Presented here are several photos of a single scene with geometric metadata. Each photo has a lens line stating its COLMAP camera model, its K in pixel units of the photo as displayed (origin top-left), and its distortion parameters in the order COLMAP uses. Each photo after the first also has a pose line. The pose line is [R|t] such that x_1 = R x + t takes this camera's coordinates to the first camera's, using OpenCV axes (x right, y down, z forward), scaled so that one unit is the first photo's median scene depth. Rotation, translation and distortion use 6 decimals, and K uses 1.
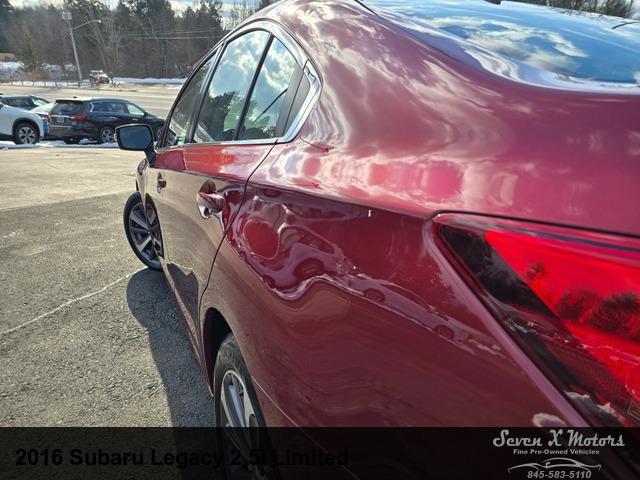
lens RADIAL K [[427.6, 0, 319.8], [0, 427.6, 245.3], [0, 0, 1]] dist [0.069506, -0.058048]
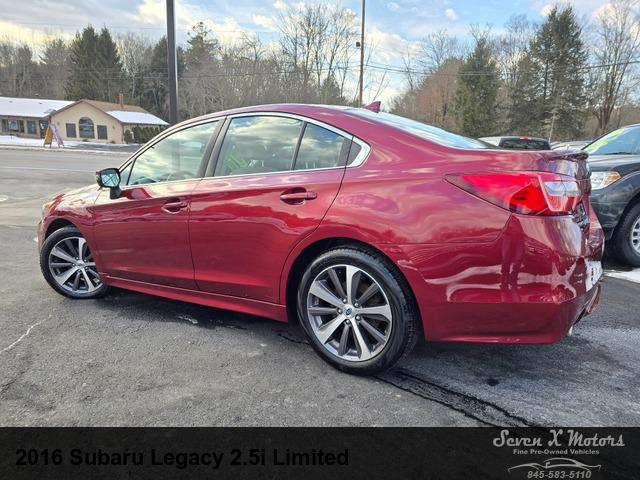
lens RADIAL K [[427.6, 0, 319.8], [0, 427.6, 245.3], [0, 0, 1]] dist [0.069506, -0.058048]
pose [[0.864403, -0.091938, 0.494322, -0.078463], [0.149502, 0.985672, -0.078107, 0.020658], [-0.480058, 0.141418, 0.865763, -0.057052]]
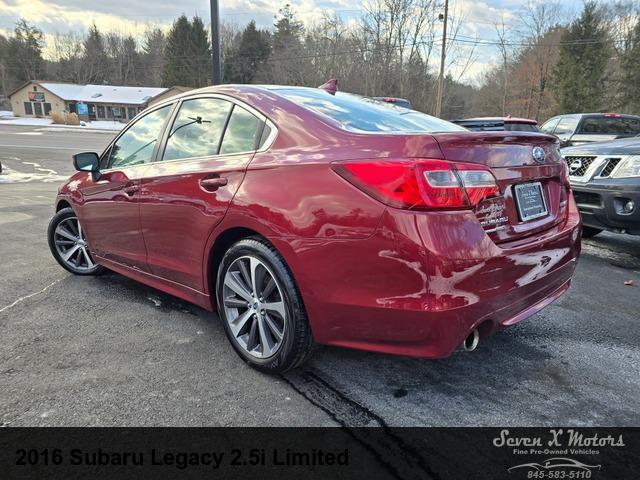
lens RADIAL K [[427.6, 0, 319.8], [0, 427.6, 245.3], [0, 0, 1]] dist [0.069506, -0.058048]
pose [[0.943165, -0.077173, 0.323240, -0.028913], [0.102284, 0.992858, -0.061408, 0.023926], [-0.316192, 0.090980, 0.944323, -0.070024]]
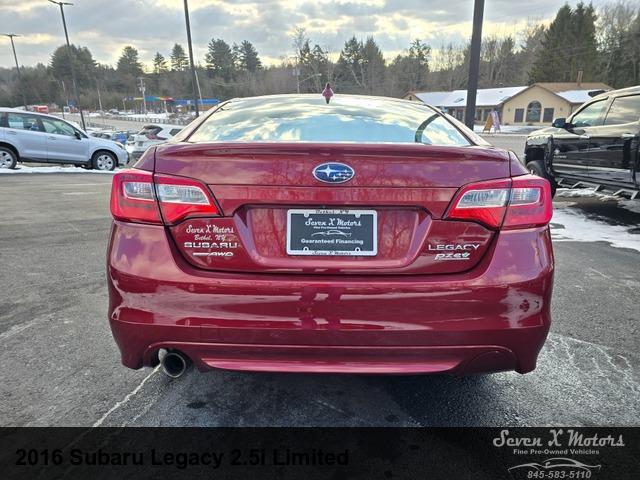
lens RADIAL K [[427.6, 0, 319.8], [0, 427.6, 245.3], [0, 0, 1]] dist [0.069506, -0.058048]
pose [[0.904132, 0.097481, -0.415983, 0.098130], [-0.130564, 0.990088, -0.051763, 0.018133], [0.406814, 0.101113, 0.907898, -0.059396]]
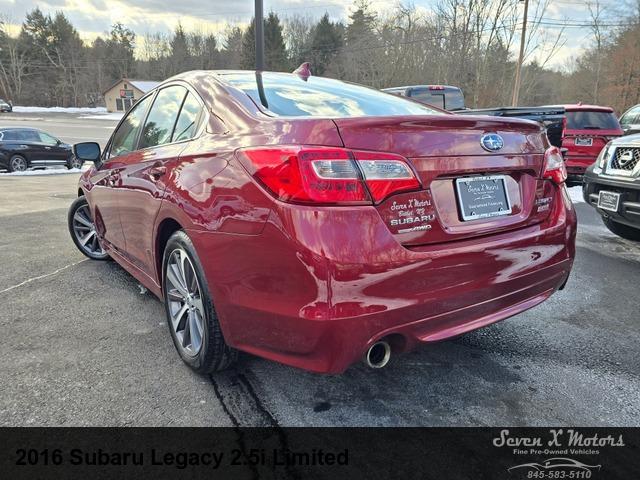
lens RADIAL K [[427.4, 0, 317.3], [0, 427.4, 241.1], [0, 0, 1]] dist [0.068246, -0.057105]
pose [[0.985186, -0.044316, 0.165662, 0.008822], [0.056028, 0.996198, -0.066705, 0.025249], [-0.162076, 0.074999, 0.983924, -0.069558]]
